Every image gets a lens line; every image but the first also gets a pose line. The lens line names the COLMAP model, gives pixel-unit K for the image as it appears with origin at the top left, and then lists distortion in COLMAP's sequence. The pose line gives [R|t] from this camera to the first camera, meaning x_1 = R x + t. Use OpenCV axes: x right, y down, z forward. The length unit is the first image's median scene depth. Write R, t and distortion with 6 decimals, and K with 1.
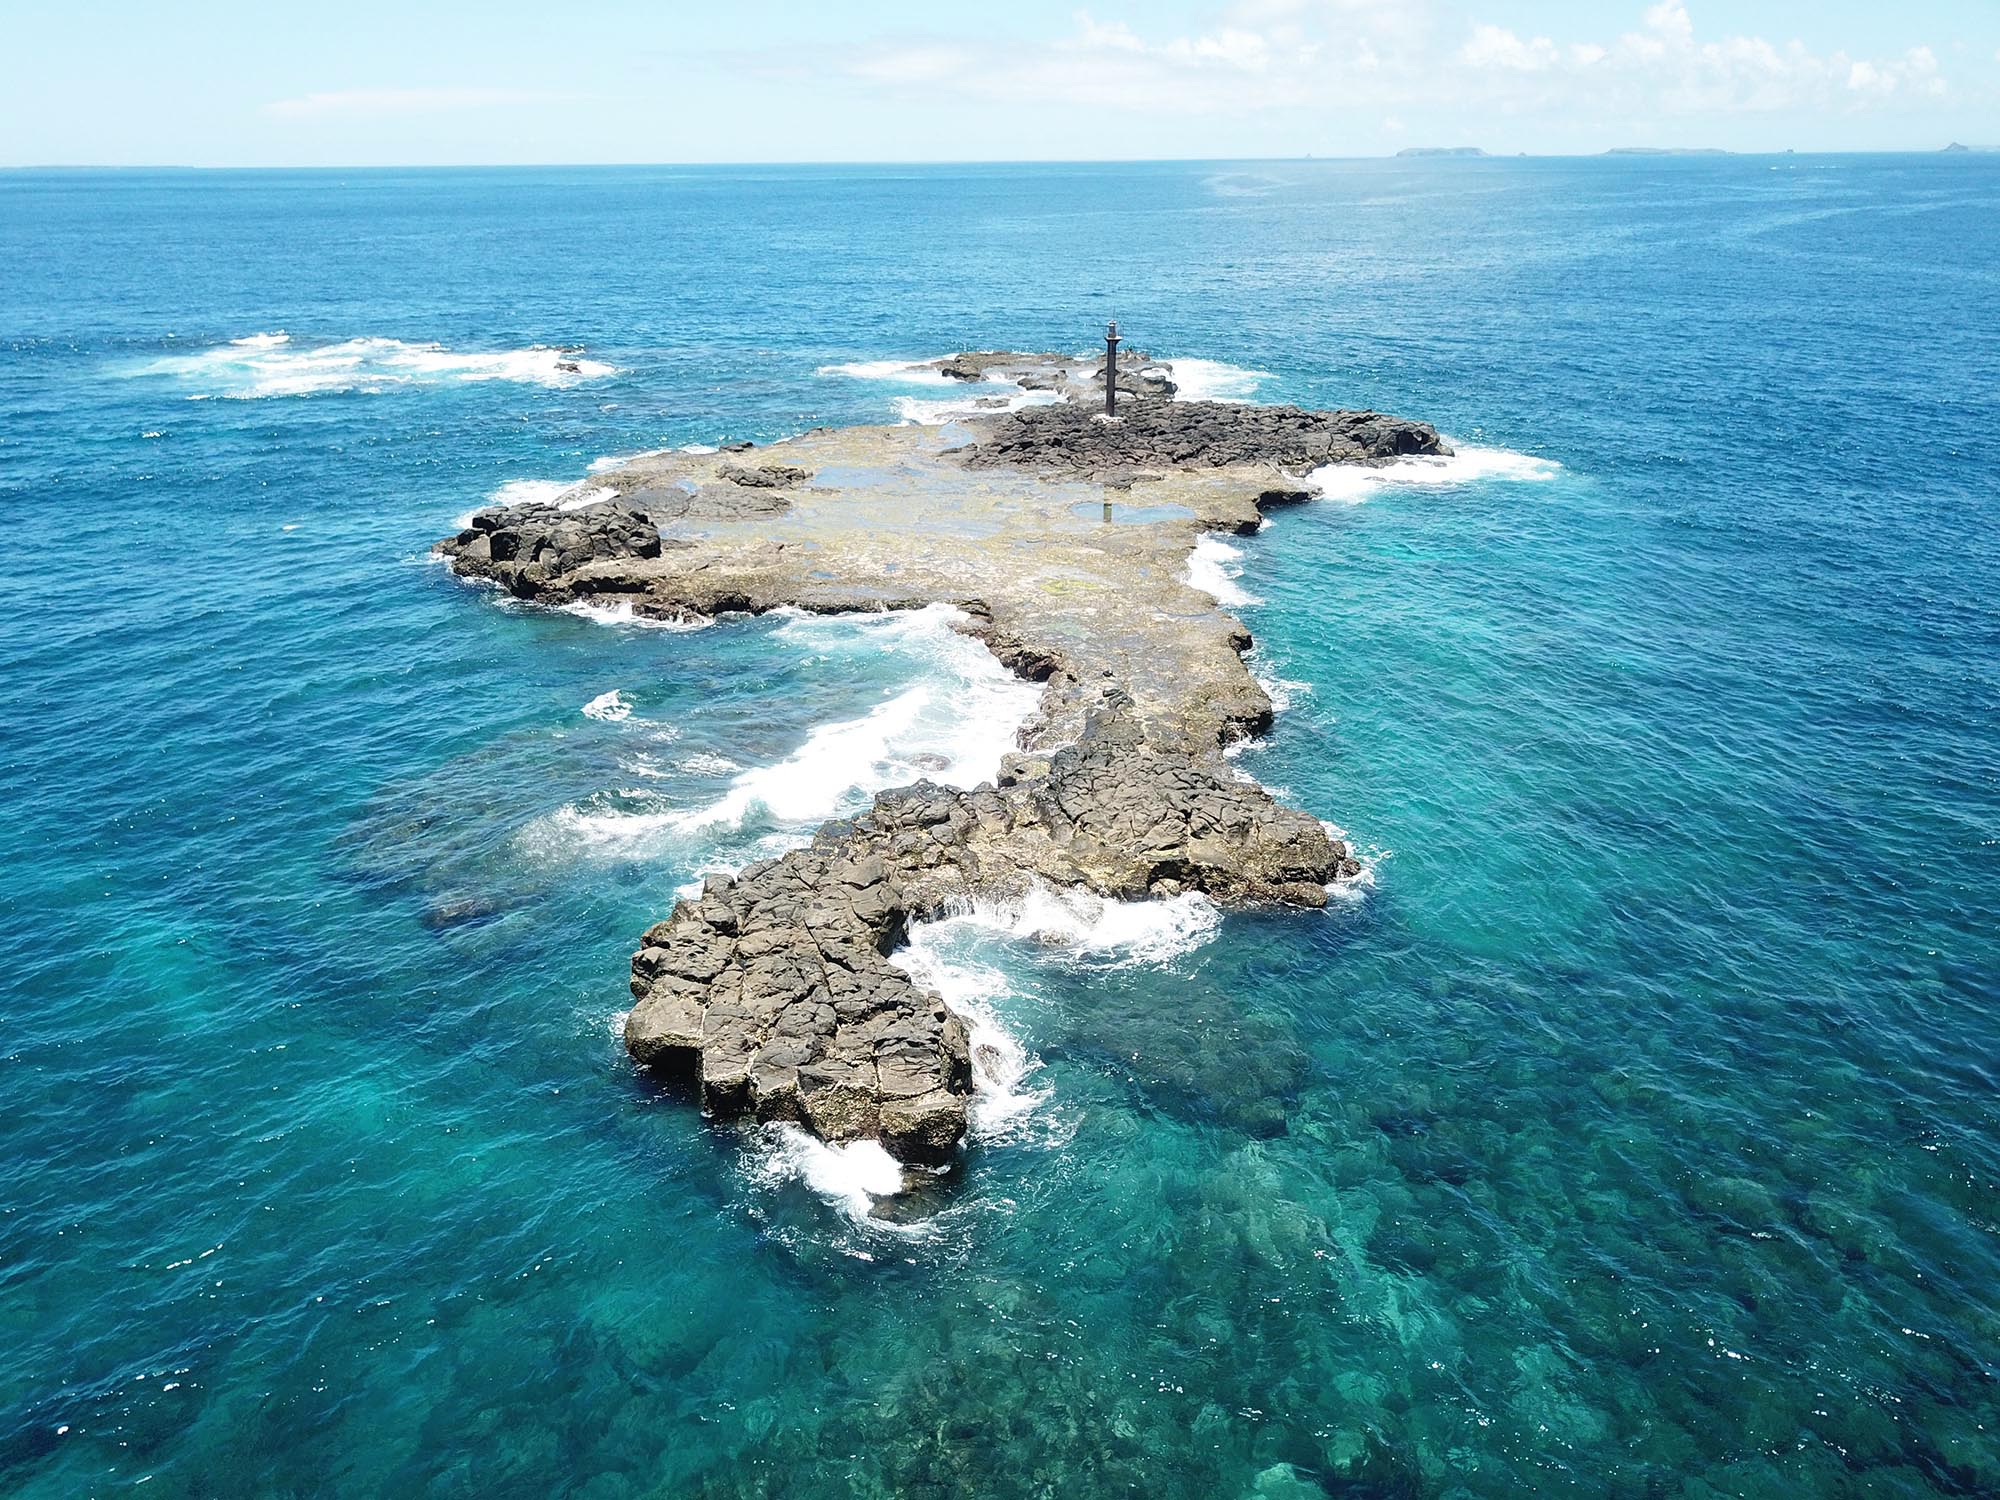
lens RADIAL K [[1537.6, 0, 984.9], [0, 1537.6, 752.4], [0, 0, 1]] dist [0.051513, -0.103388]
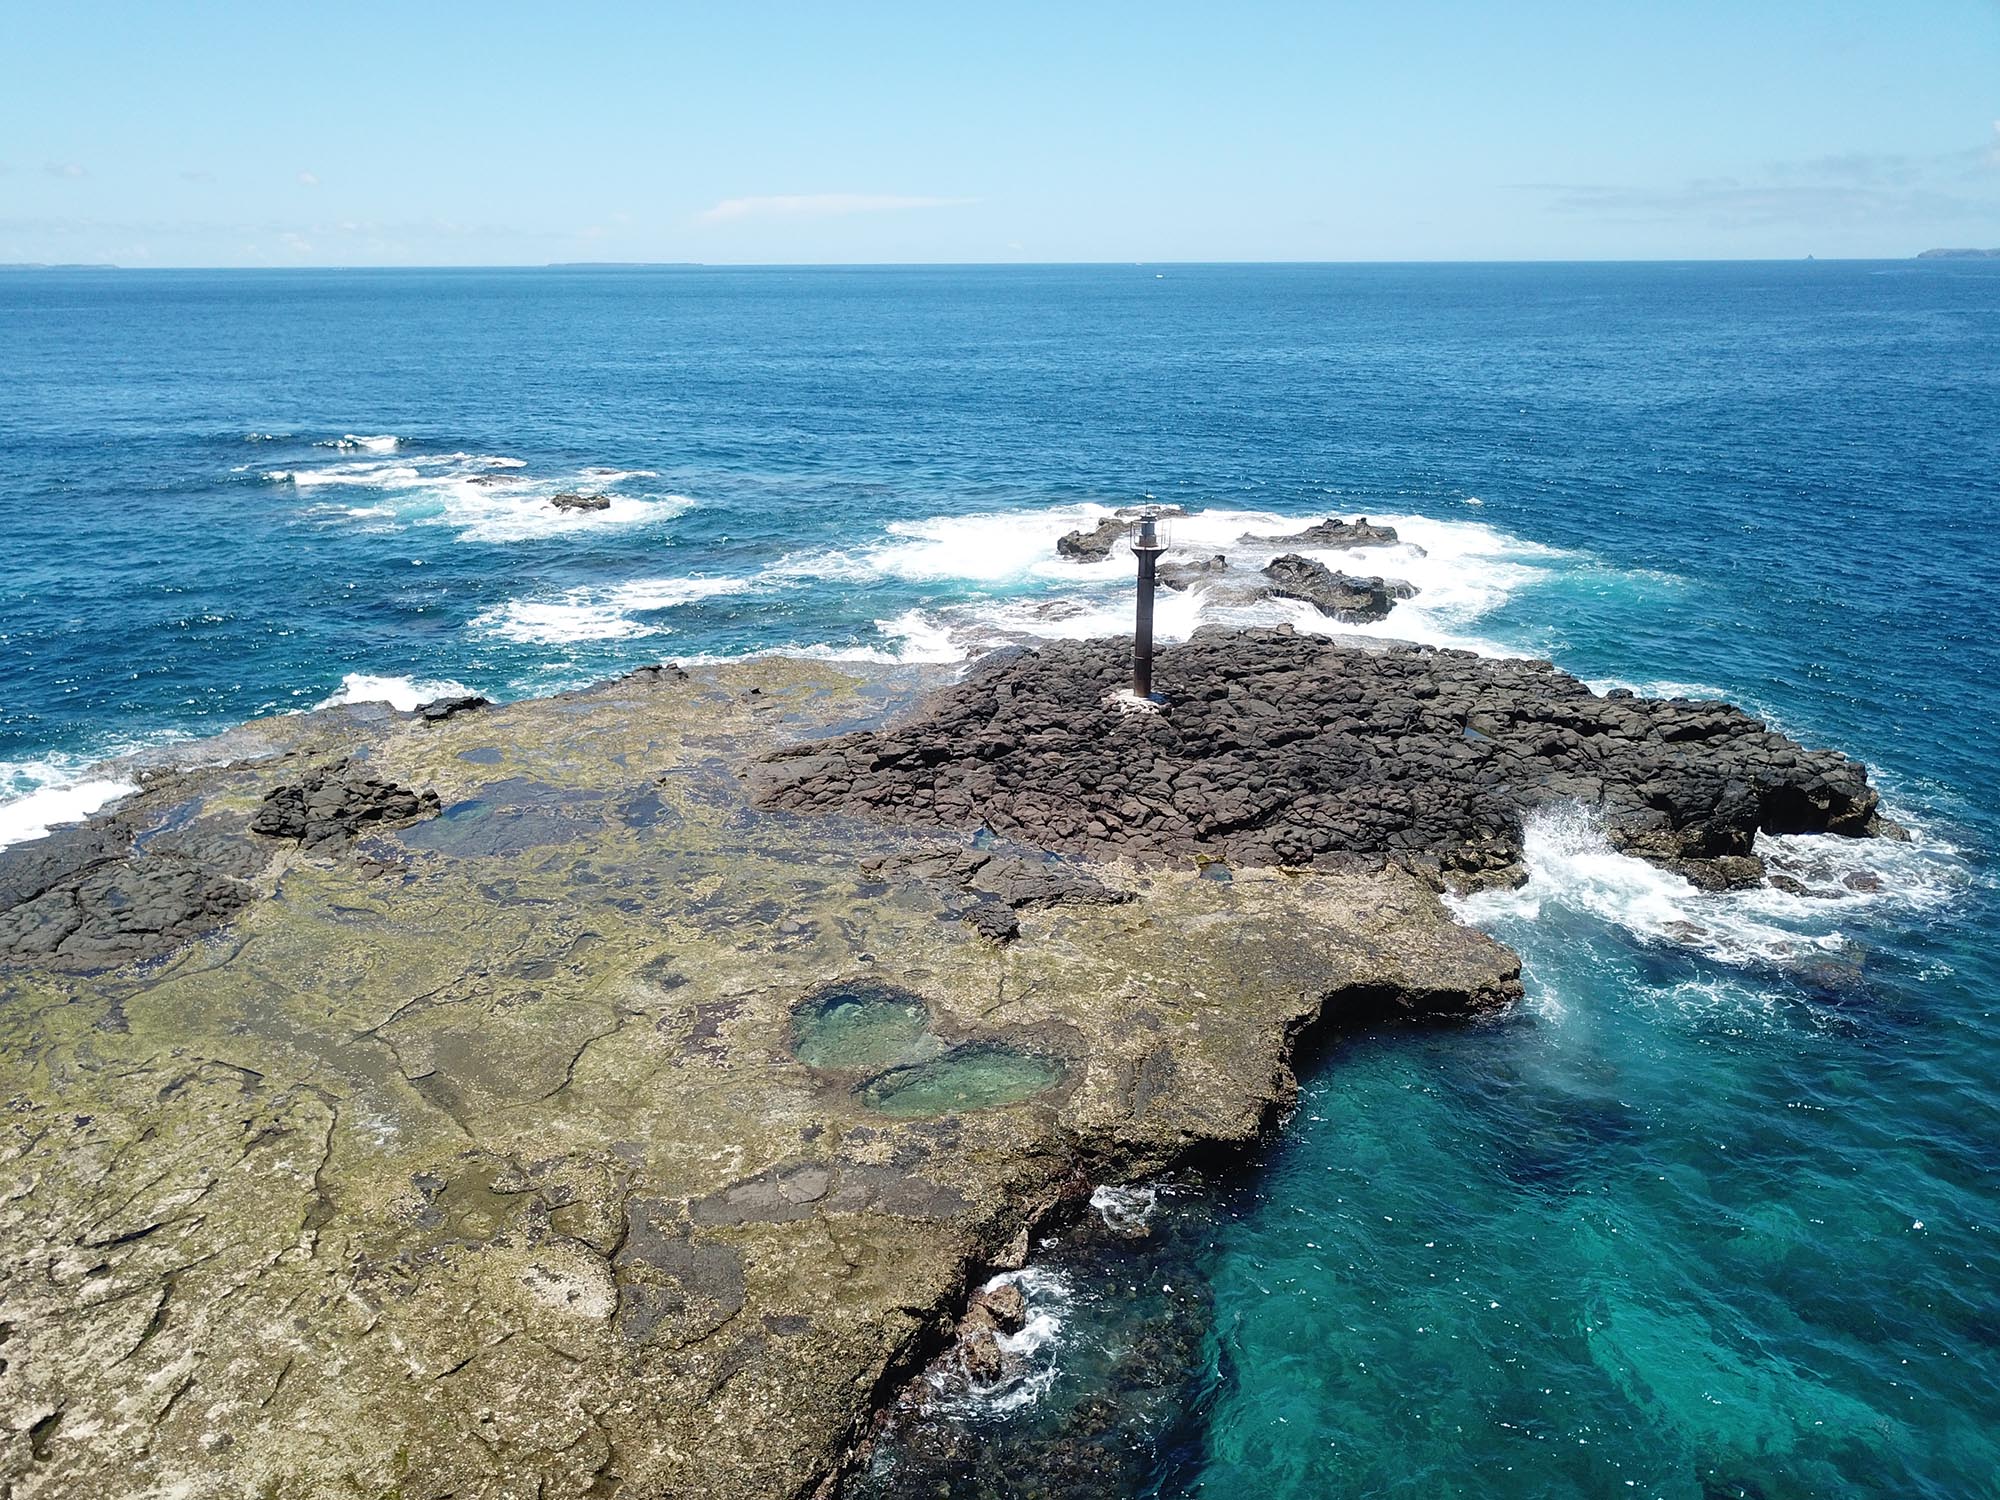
lens RADIAL K [[1535.1, 0, 982.6], [0, 1535.1, 745.0], [0, 0, 1]] dist [0.135345, -0.444973]
pose [[0.961718, 0.084807, -0.260589, 0.230491], [-0.101293, 0.993575, -0.050473, -0.243250], [0.254635, 0.074937, 0.964130, 0.716236]]
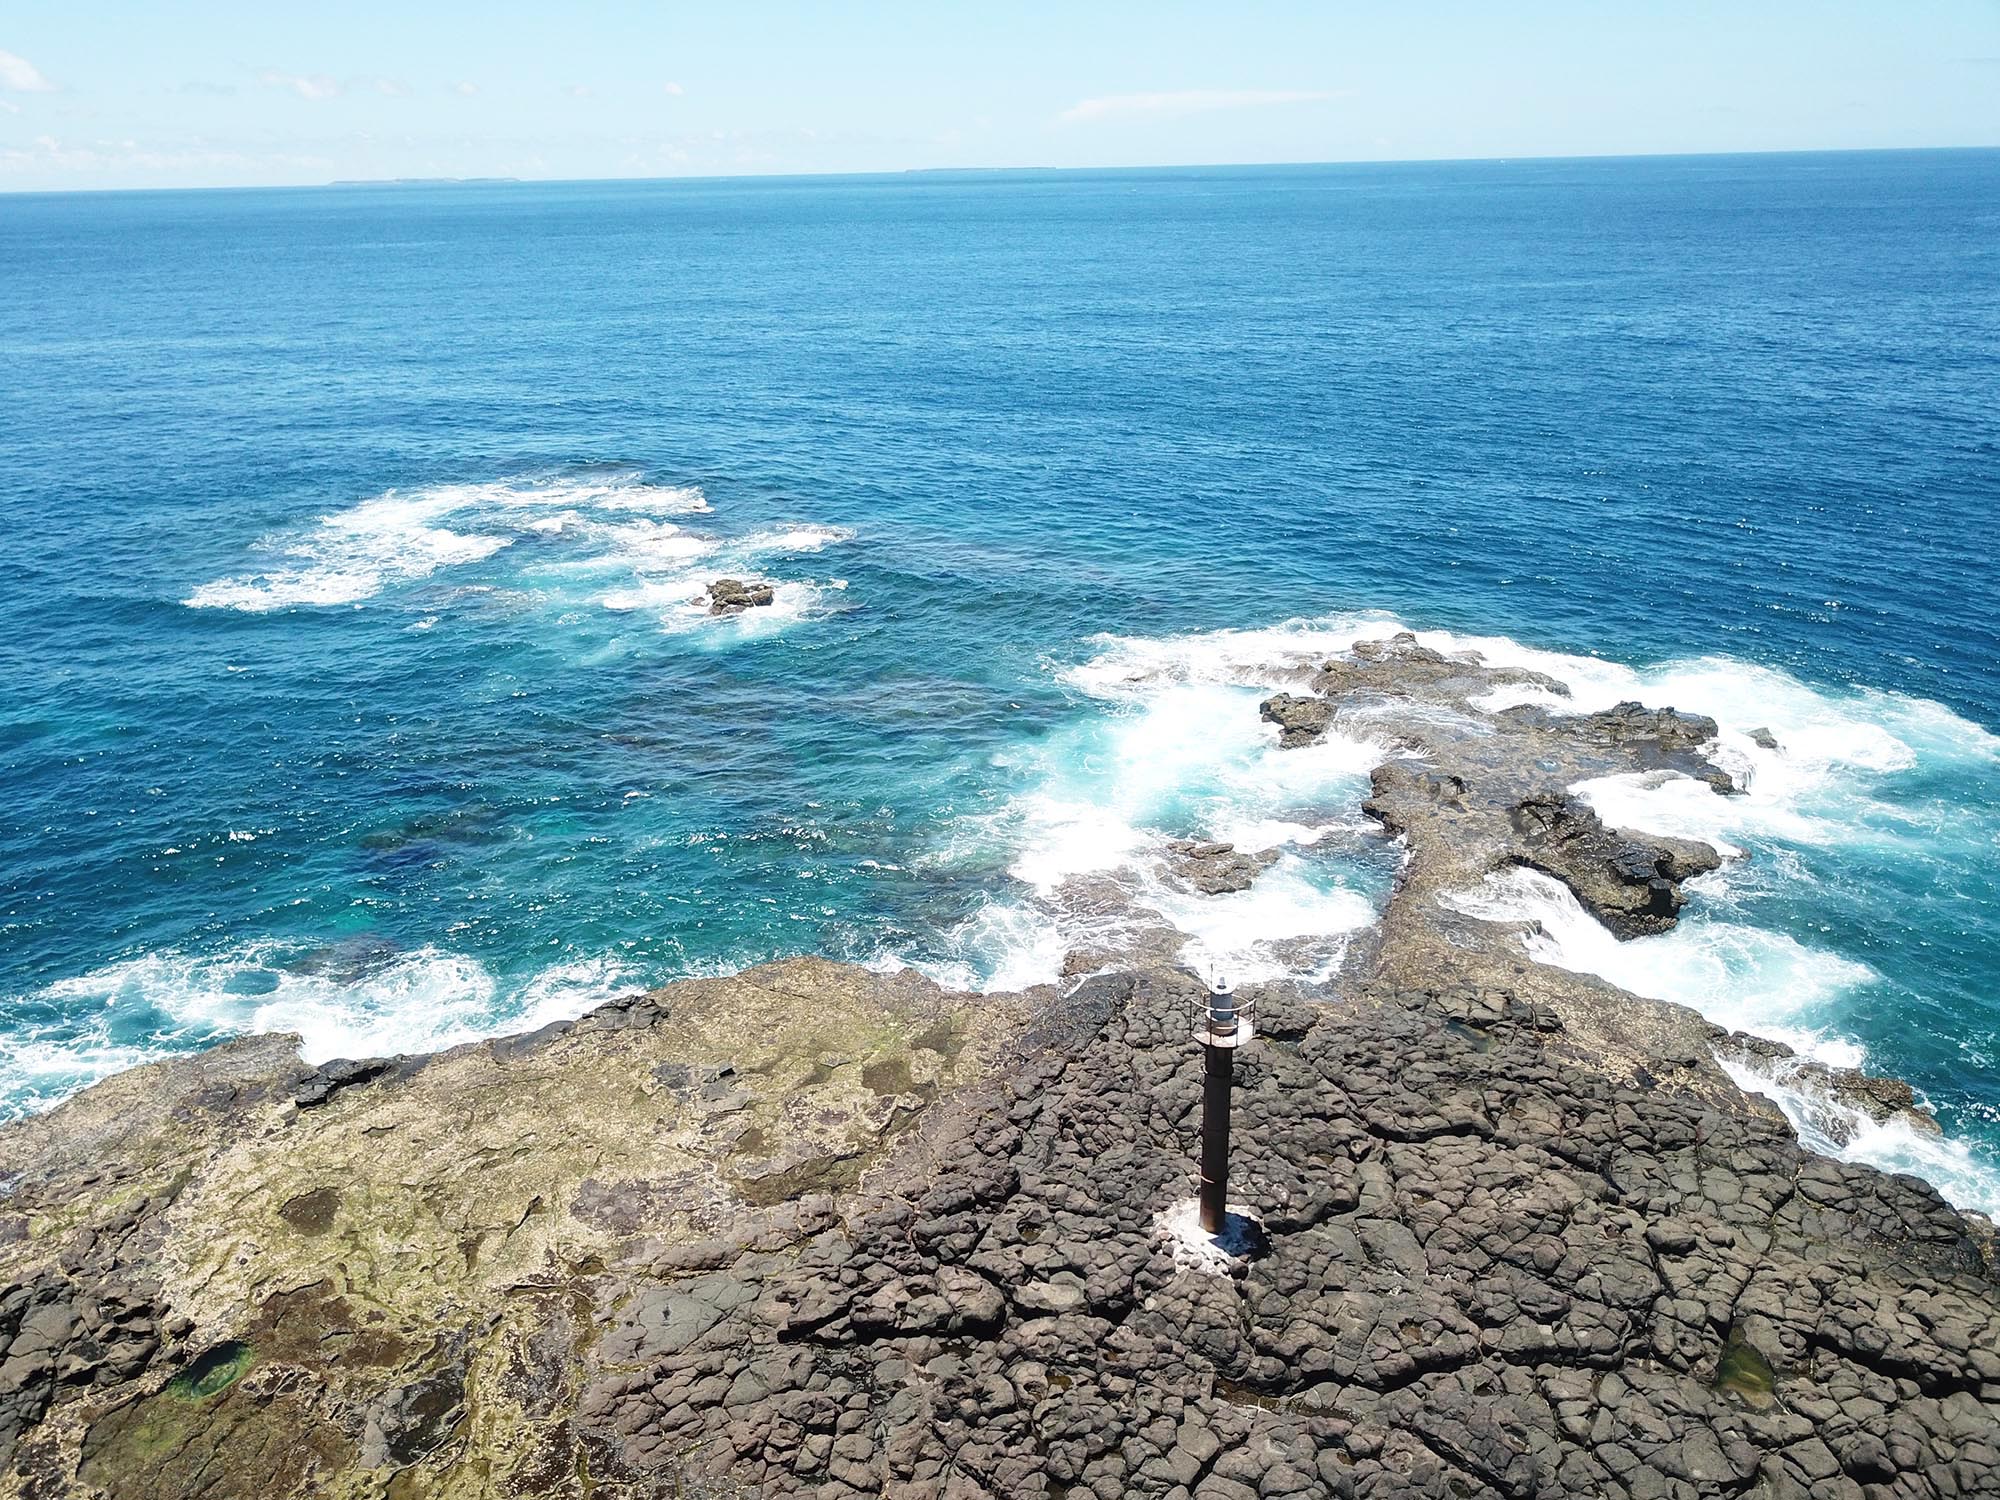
lens RADIAL K [[1547.0, 0, 974.7], [0, 1547.0, 751.4], [0, 0, 1]] dist [-0.006277, -0.000362]
pose [[0.878726, 0.156856, -0.450818, 0.240917], [-0.157021, 0.986890, 0.037314, -0.457742], [0.450761, 0.037999, 0.891836, 0.957886]]
